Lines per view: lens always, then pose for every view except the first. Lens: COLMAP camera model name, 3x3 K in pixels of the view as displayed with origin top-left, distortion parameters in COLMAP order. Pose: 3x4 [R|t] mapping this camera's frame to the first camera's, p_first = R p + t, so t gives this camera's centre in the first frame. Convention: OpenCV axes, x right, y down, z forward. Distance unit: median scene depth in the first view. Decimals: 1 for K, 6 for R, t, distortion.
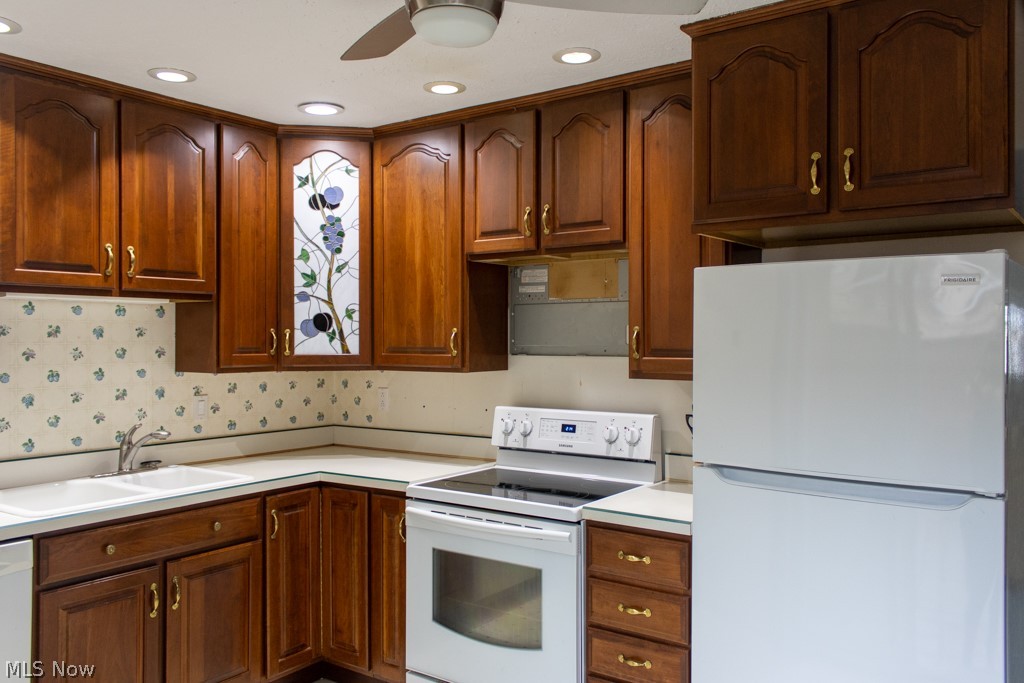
lens RADIAL K [[828.1, 0, 512.0], [0, 828.1, 341.5], [0, 0, 1]] dist [0.071261, -0.070017]
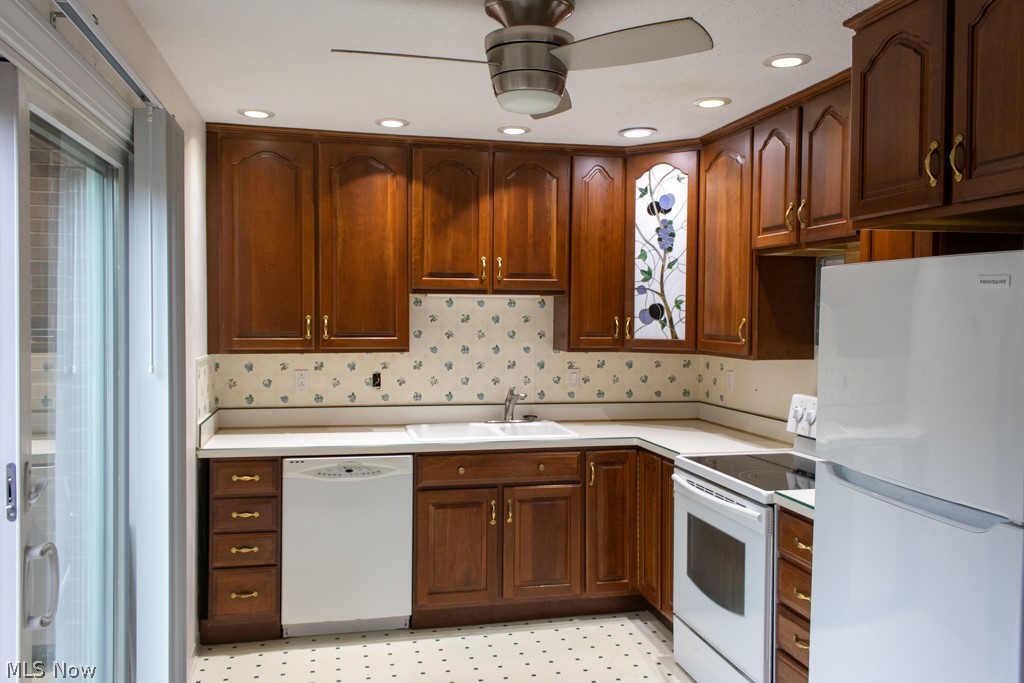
lens RADIAL K [[828.1, 0, 512.0], [0, 828.1, 341.5], [0, 0, 1]] dist [0.071261, -0.070017]
pose [[0.755295, 0.028980, -0.654744, 0.440235], [-0.010064, 0.999417, 0.032626, -0.019663], [0.655308, -0.018053, 0.755146, -0.016862]]
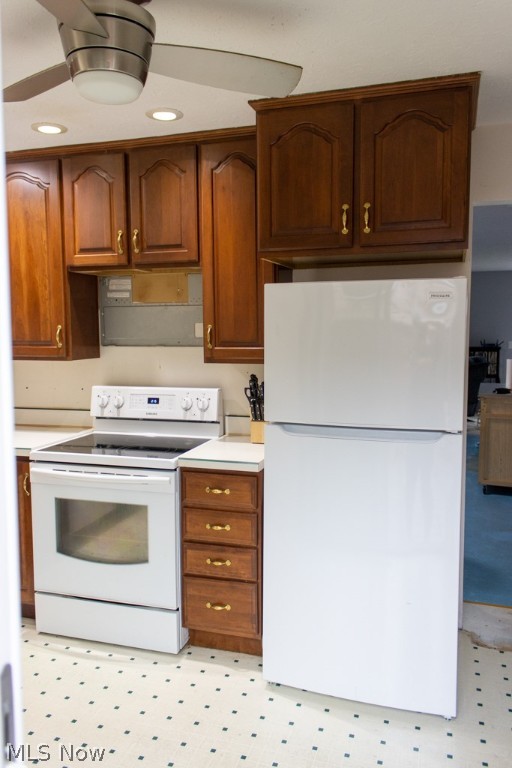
lens RADIAL K [[621.1, 0, 250.7], [0, 621.1, 386.2], [0, 0, 1]] dist [0.071261, -0.070017]
pose [[0.950633, -0.034528, 0.308391, -0.094811], [0.007151, 0.995964, 0.089468, -0.007771], [-0.310236, -0.082845, 0.947043, 0.002208]]
